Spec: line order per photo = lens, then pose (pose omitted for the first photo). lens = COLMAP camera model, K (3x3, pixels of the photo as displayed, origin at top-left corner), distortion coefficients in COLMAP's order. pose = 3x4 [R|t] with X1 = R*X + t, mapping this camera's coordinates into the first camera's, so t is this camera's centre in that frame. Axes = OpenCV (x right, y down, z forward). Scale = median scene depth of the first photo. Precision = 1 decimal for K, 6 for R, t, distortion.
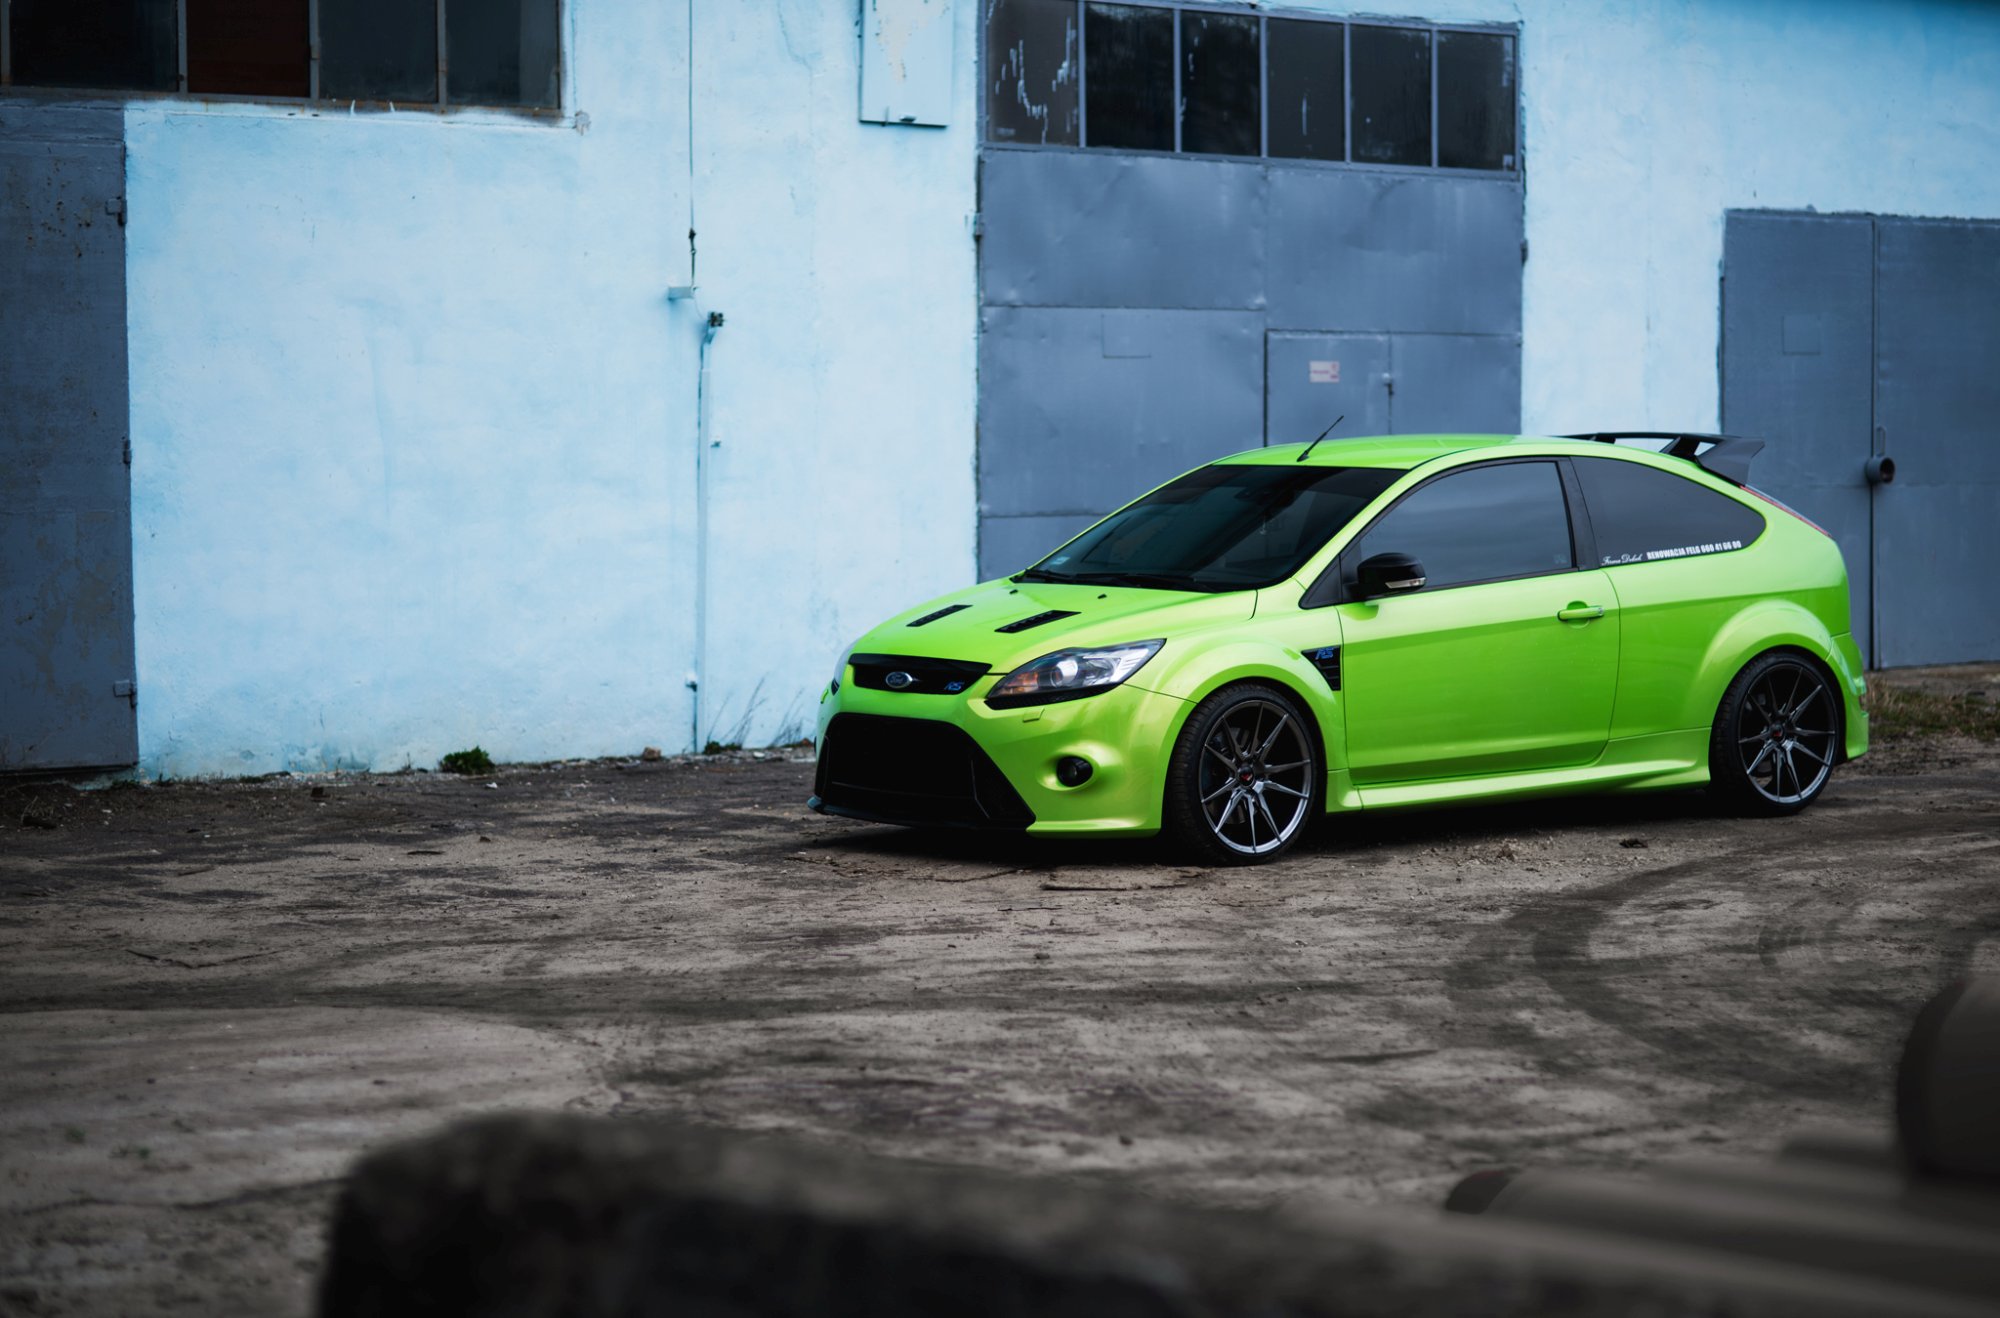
lens RADIAL K [[4752.3, 0, 1000.0], [0, 4752.3, 659.0], [0, 0, 1]] dist [-0.011870, -0.258344]
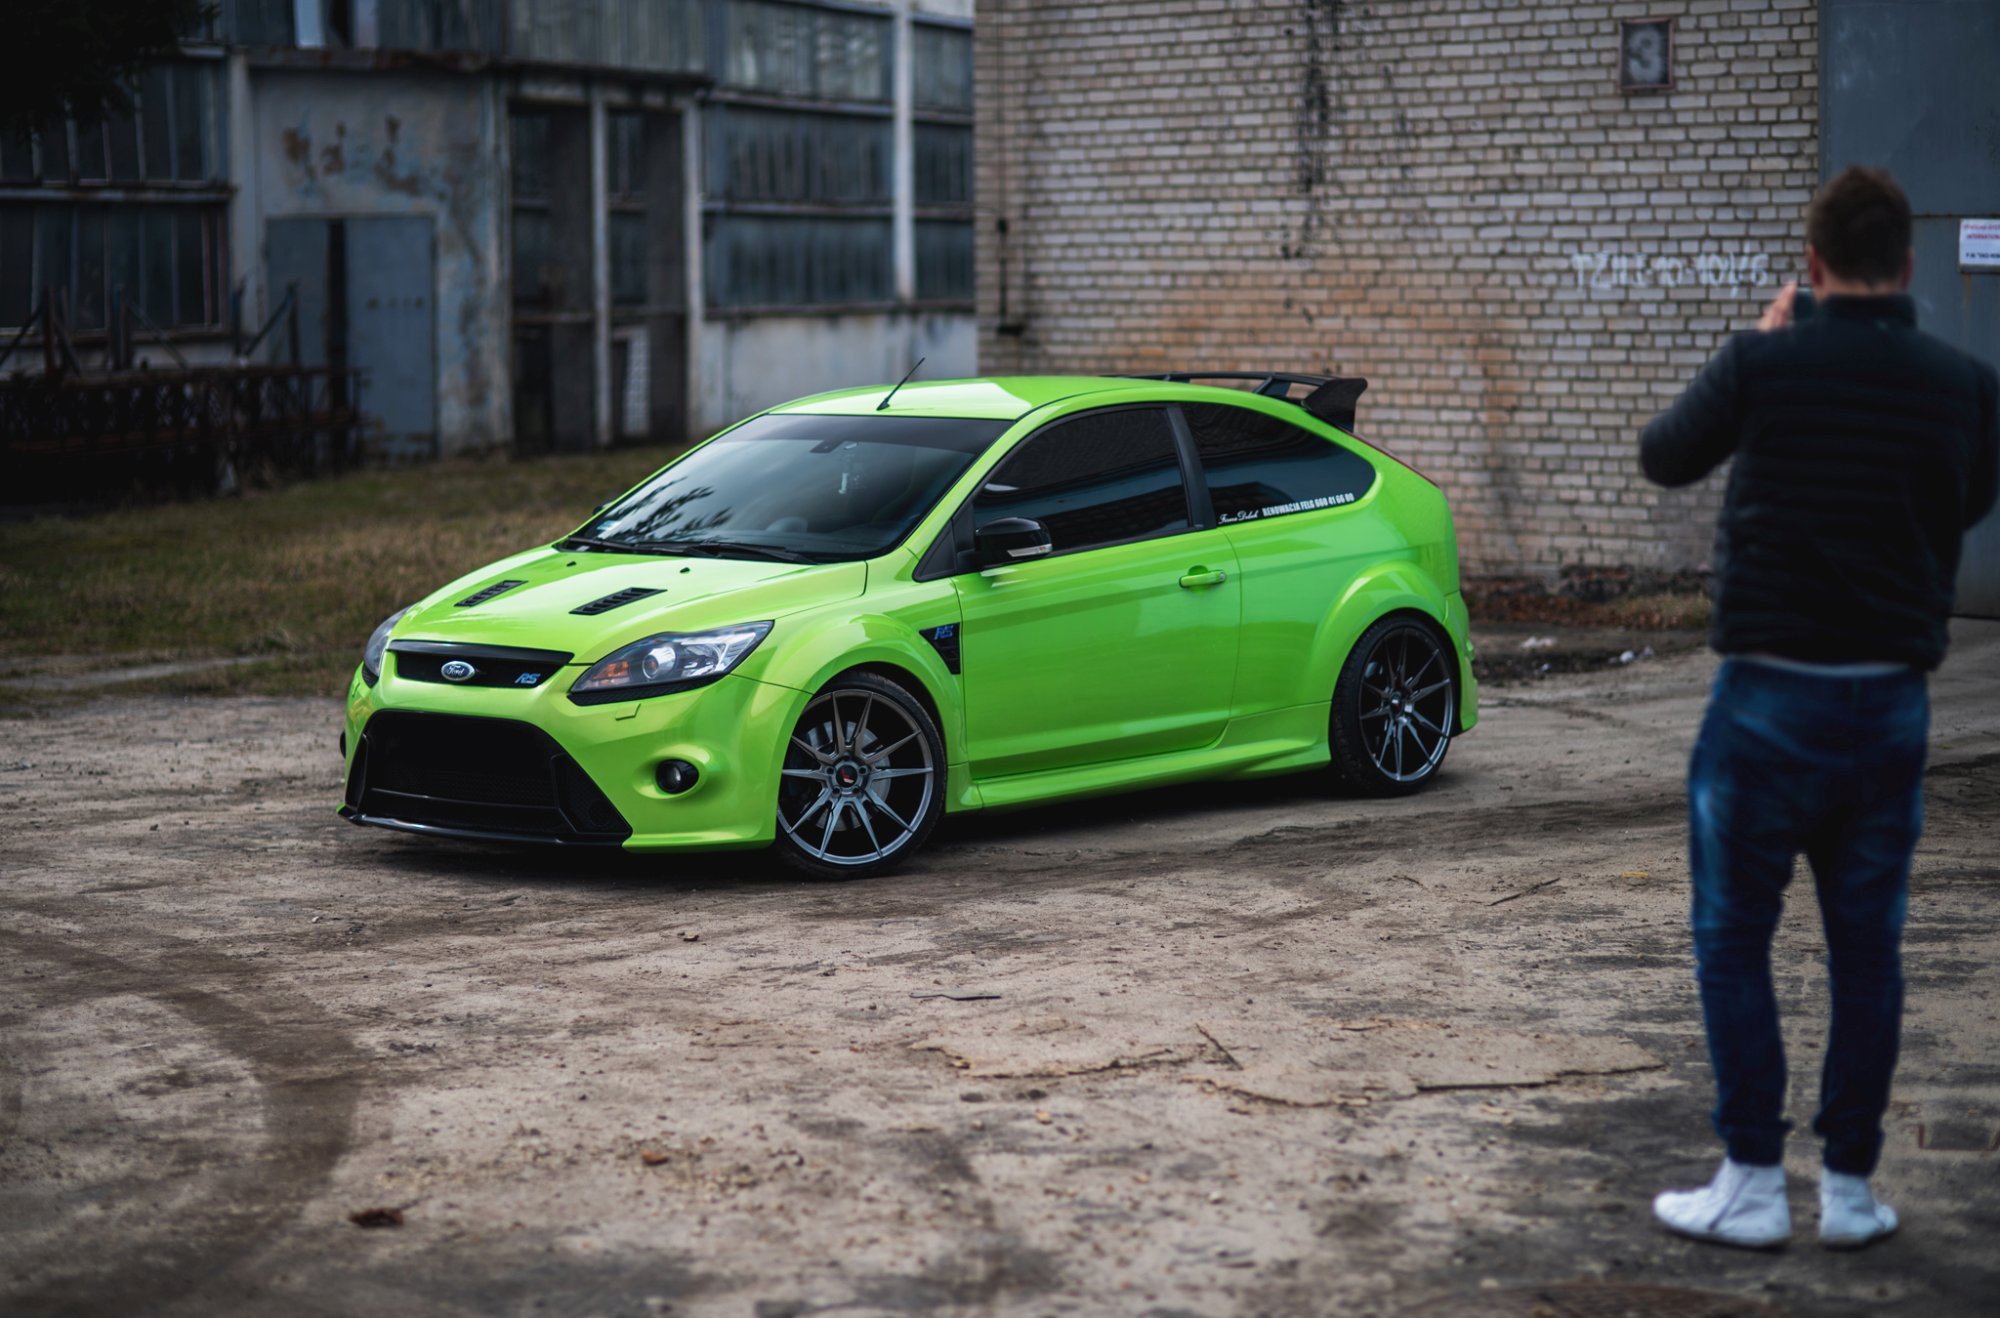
lens RADIAL K [[4713.0, 0, 1000.0], [0, 4713.0, 659.0], [0, 0, 1]] dist [0.014540, -0.446477]
pose [[0.983293, -0.017745, 0.181164, -0.071119], [0.013735, 0.999633, 0.023364, -0.014788], [-0.181512, -0.020485, 0.983175, 0.126480]]
